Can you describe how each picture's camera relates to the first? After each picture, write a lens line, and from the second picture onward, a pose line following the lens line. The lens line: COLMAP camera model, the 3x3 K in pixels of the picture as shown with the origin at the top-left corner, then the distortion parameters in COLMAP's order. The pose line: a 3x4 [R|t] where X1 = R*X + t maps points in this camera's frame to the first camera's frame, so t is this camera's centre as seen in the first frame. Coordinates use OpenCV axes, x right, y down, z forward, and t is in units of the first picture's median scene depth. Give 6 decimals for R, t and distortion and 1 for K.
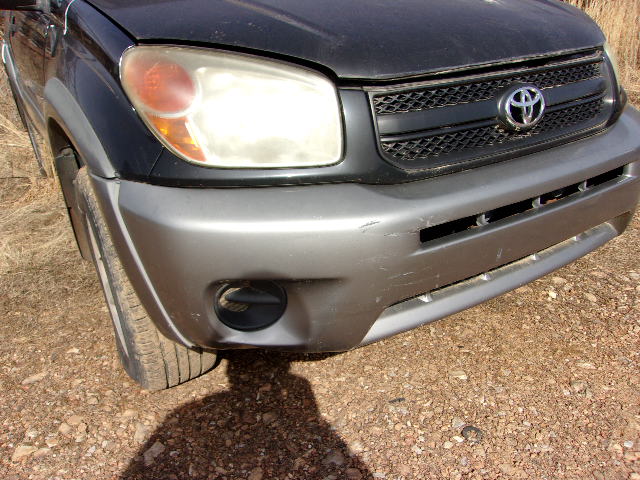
lens RADIAL K [[570.9, 0, 320.0], [0, 570.9, 240.0], [0, 0, 1]] dist [-0.003332, -0.002591]
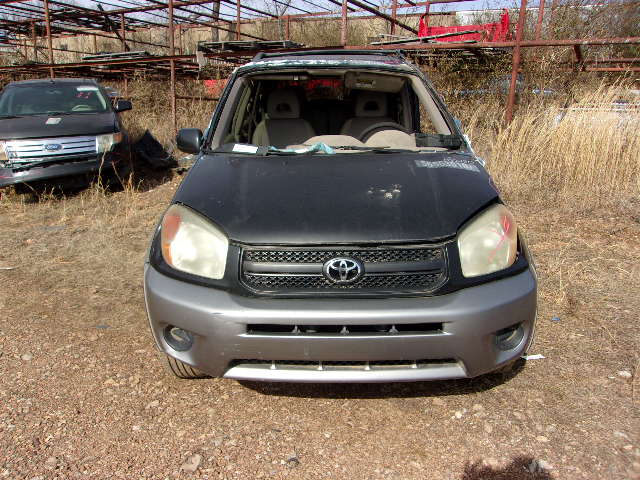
lens RADIAL K [[513.9, 0, 304.3], [0, 513.9, 239.8], [0, 0, 1]] dist [0.008131, 0.003903]
pose [[0.816699, 0.165556, -0.552805, 1.084087], [-0.241285, 0.968172, -0.066517, -0.193372], [0.524198, 0.187708, 0.830652, -0.321836]]
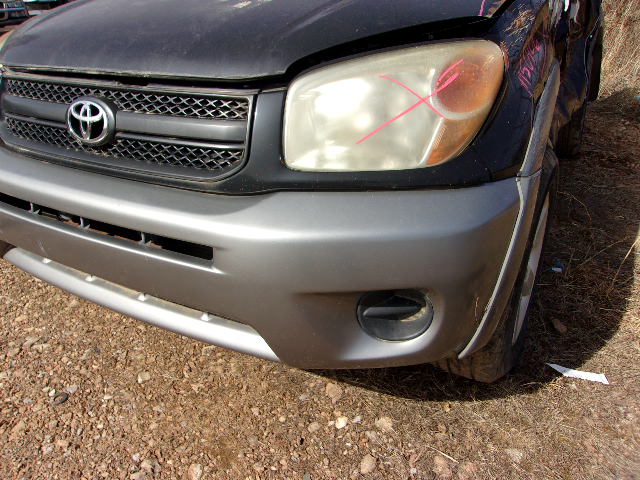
lens RADIAL K [[513.9, 0, 304.3], [0, 513.9, 239.8], [0, 0, 1]] dist [0.008131, 0.003903]
pose [[0.425141, 0.397461, -0.813191, 1.286155], [-0.367444, 0.896853, 0.246250, -0.400704], [0.827188, 0.194111, 0.527333, 0.889317]]
